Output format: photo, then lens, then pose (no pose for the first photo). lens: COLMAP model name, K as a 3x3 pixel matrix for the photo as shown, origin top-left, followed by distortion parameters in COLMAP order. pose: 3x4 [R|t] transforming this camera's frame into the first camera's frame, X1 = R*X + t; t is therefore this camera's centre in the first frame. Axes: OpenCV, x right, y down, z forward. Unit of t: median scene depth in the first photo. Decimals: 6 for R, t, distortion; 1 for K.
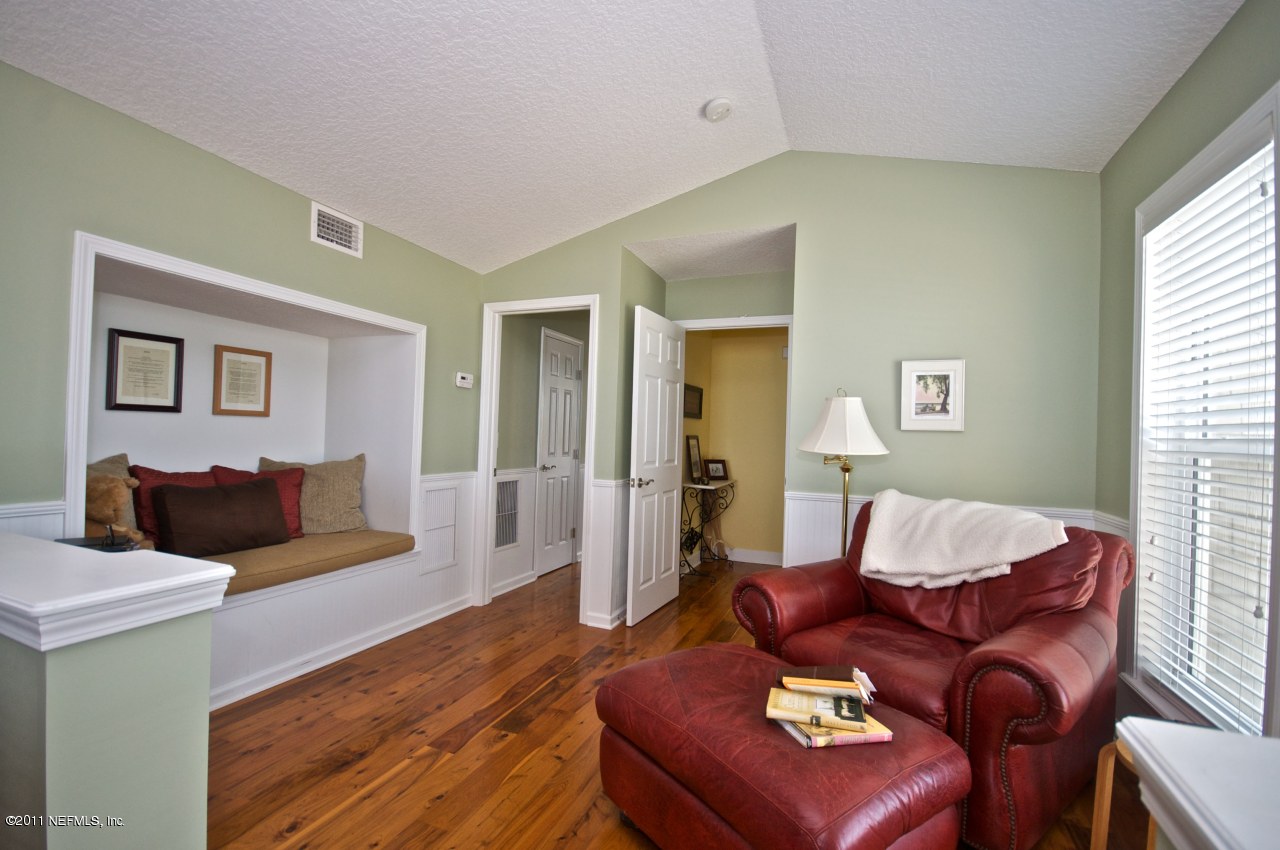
lens RADIAL K [[559.7, 0, 636.2], [0, 559.7, 428.7], [0, 0, 1]] dist [0.010987, -0.012738]
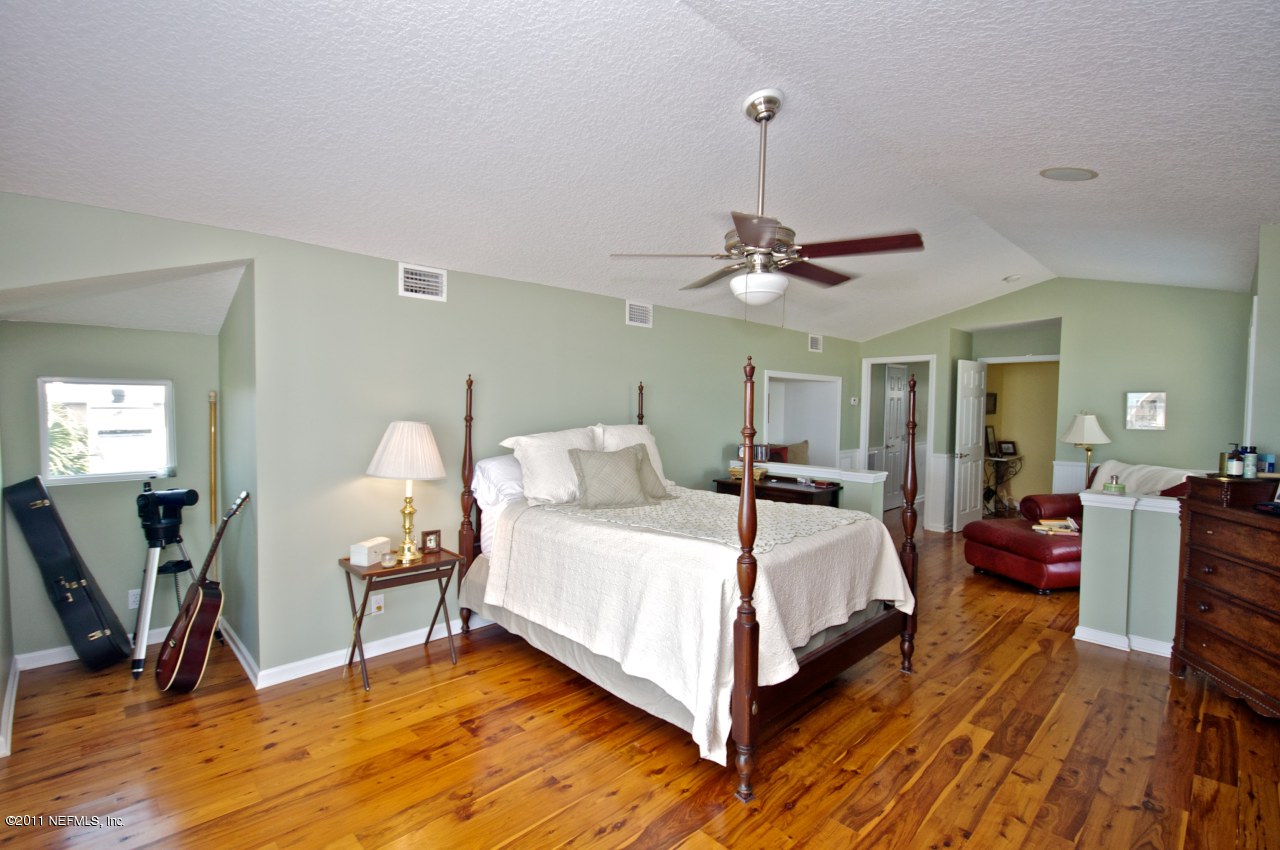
lens RADIAL K [[579.4, 0, 637.4], [0, 579.4, 427.7], [0, 0, 1]] dist [0.001980, 0.000106]
pose [[0.916196, -0.006847, -0.400672, -0.193889], [0.025780, 0.998790, 0.041882, -0.097821], [0.399900, -0.048702, 0.915264, -1.106463]]
